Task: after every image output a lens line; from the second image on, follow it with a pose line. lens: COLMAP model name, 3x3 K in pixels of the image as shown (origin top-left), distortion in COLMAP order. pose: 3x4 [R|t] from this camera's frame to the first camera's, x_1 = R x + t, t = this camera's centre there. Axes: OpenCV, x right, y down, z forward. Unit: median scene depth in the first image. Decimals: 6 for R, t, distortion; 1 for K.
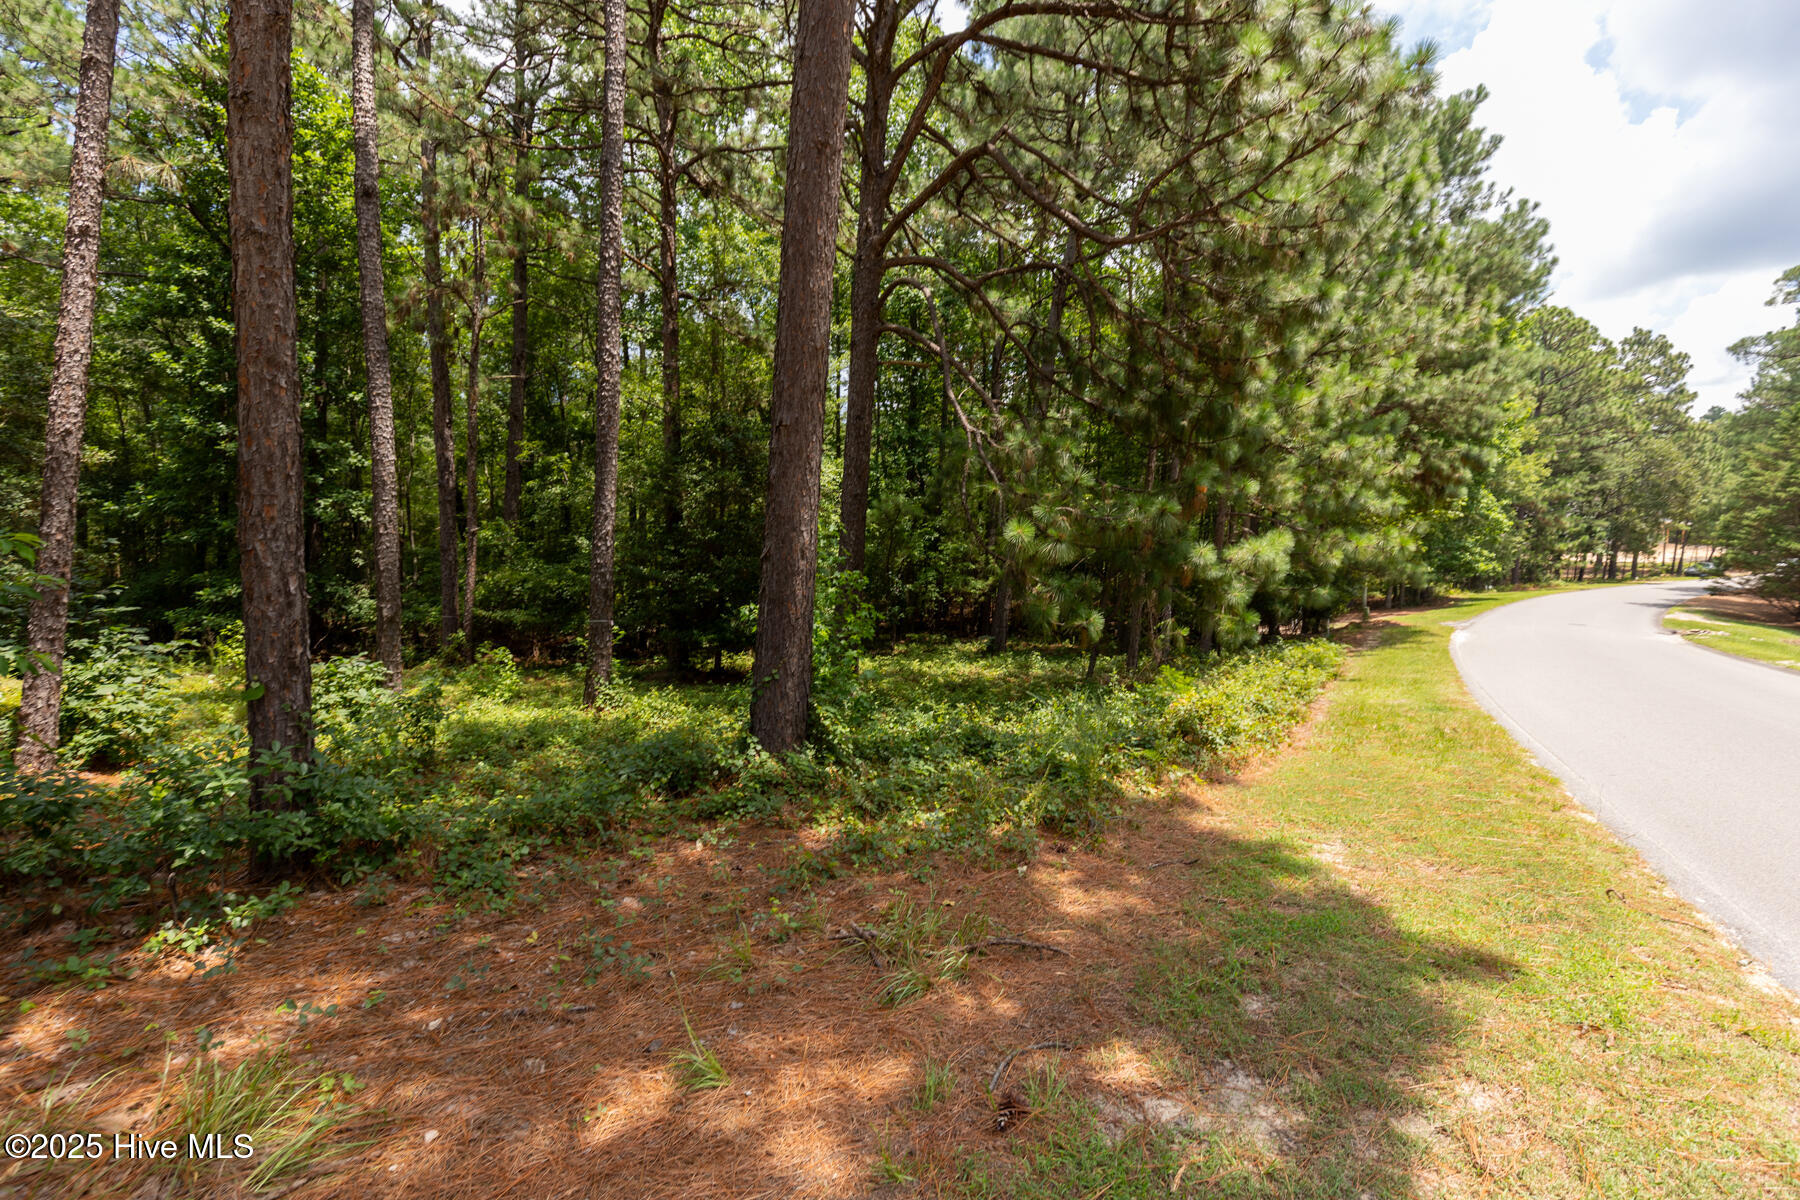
lens RADIAL K [[821.5, 0, 897.4], [0, 821.5, 613.3], [0, 0, 1]] dist [0.005177, 0.000067]
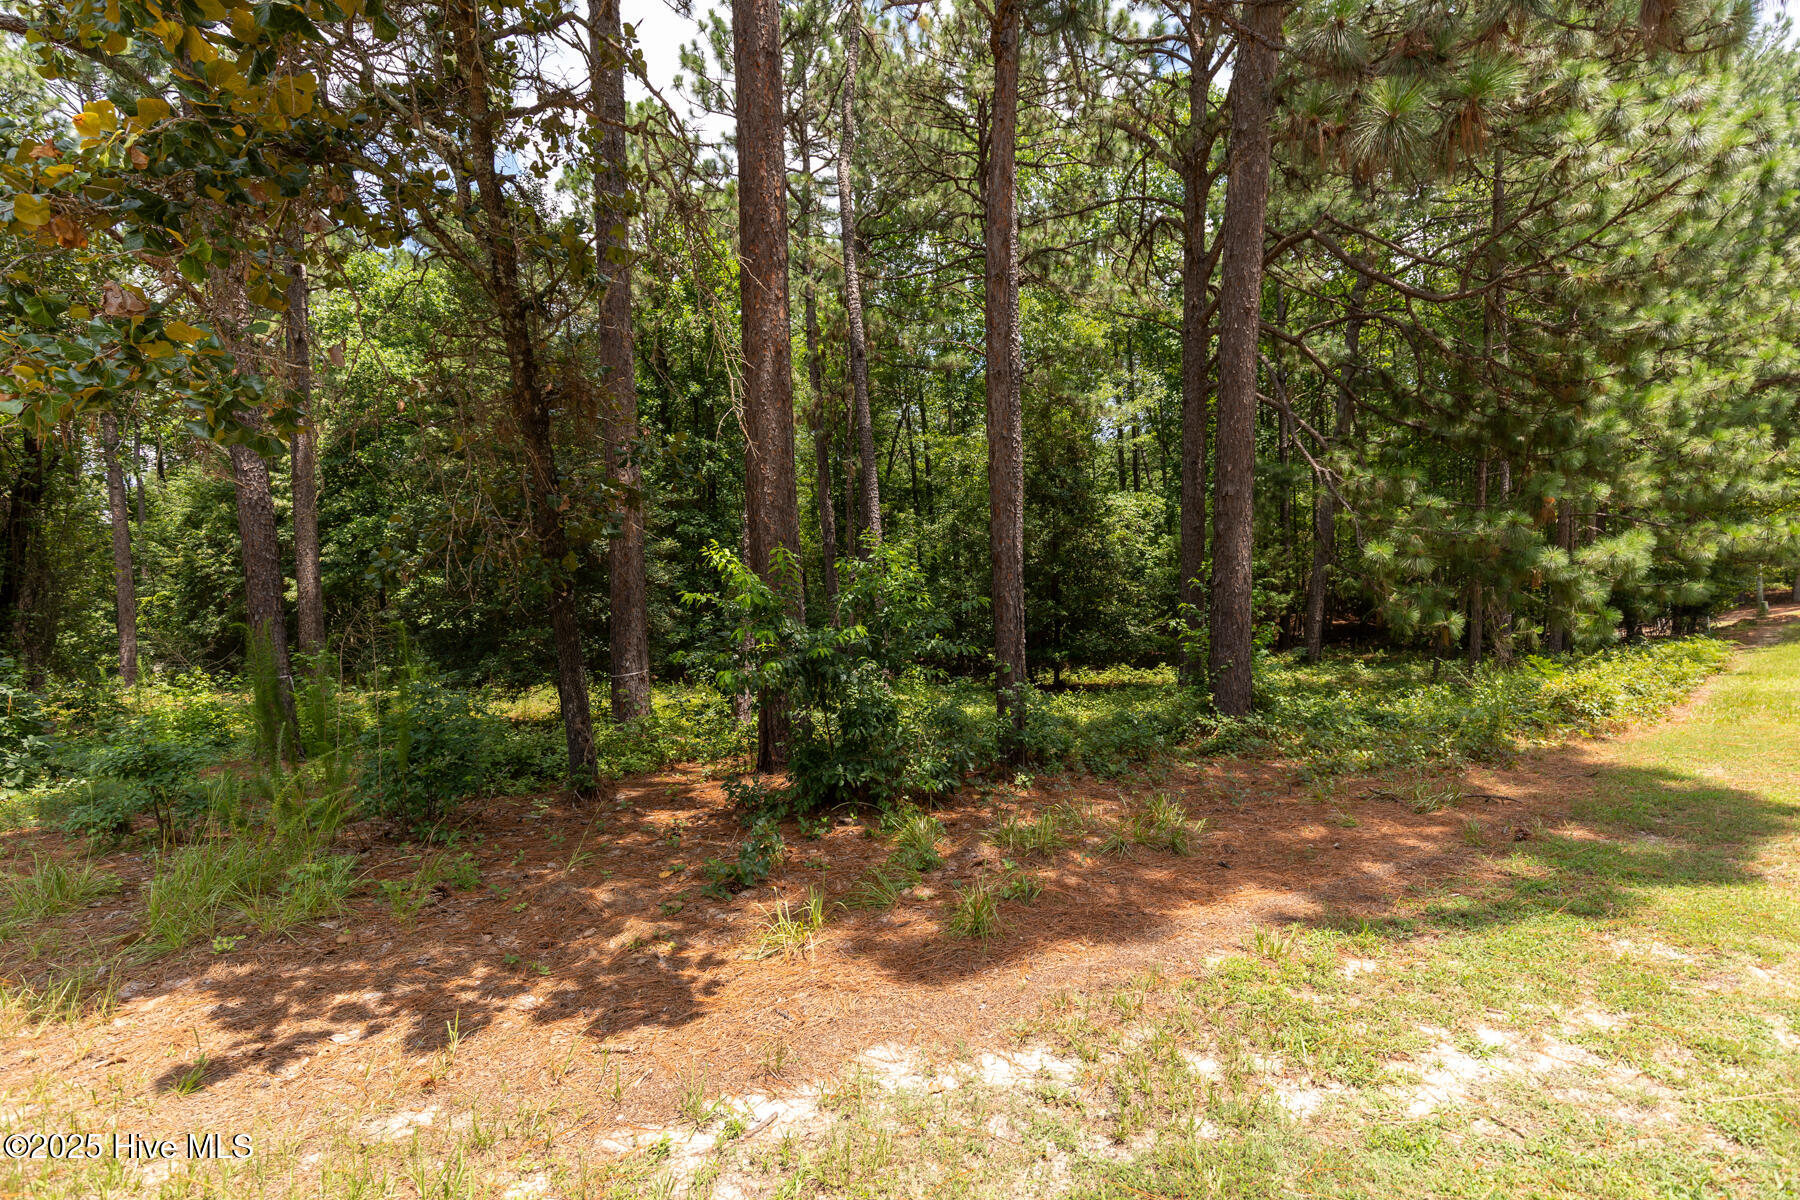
lens RADIAL K [[821.5, 0, 891.8], [0, 821.5, 601.9], [0, 0, 1]] dist [0.005177, 0.000067]
pose [[0.954504, -0.052656, -0.293513, -0.127409], [0.038836, 0.997854, -0.052721, 0.008471], [0.295659, 0.038923, 0.954500, -0.258211]]
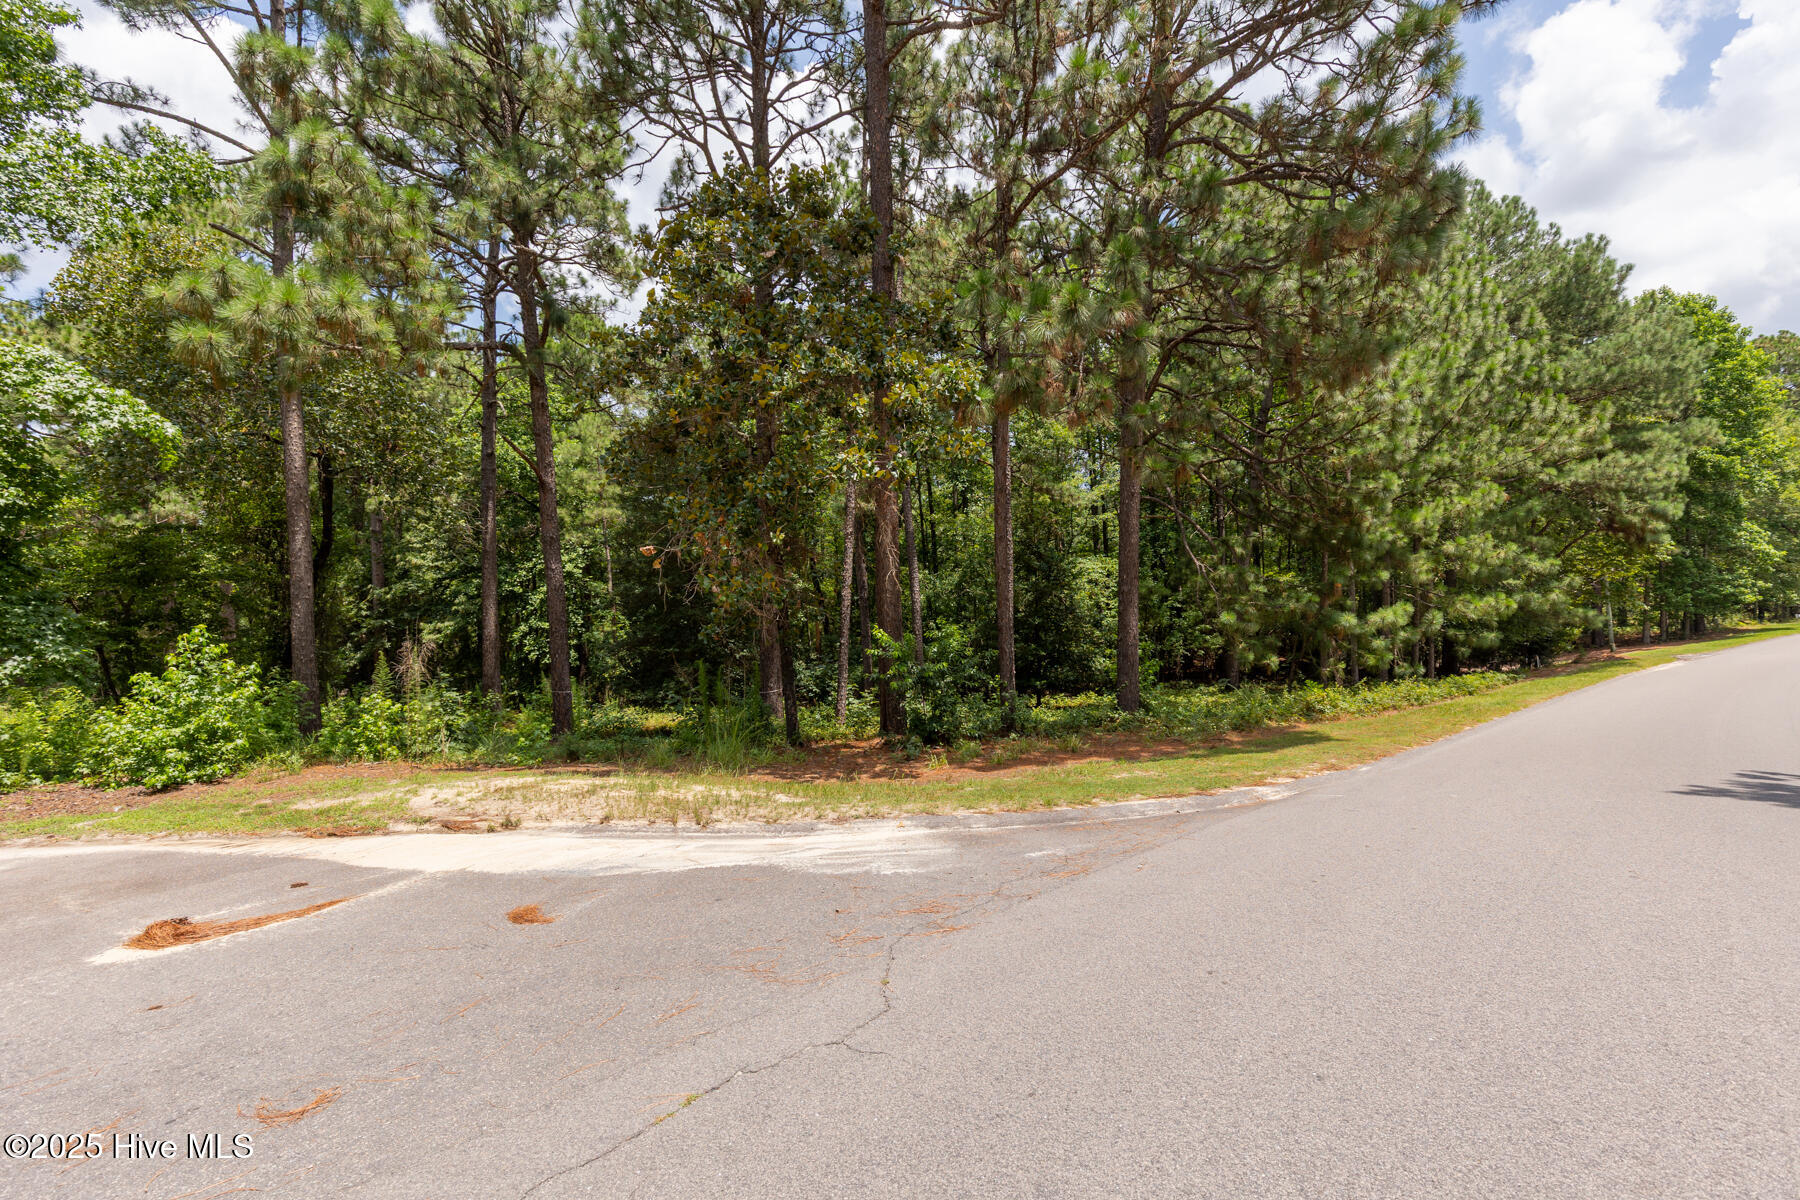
lens RADIAL K [[821.5, 0, 897.5], [0, 821.5, 602.8], [0, 0, 1]] dist [0.005177, 0.000067]
pose [[0.959999, -0.060829, -0.273316, -0.052039], [0.036644, 0.995016, -0.092743, 0.015349], [0.277595, 0.079018, 0.957443, -0.792589]]
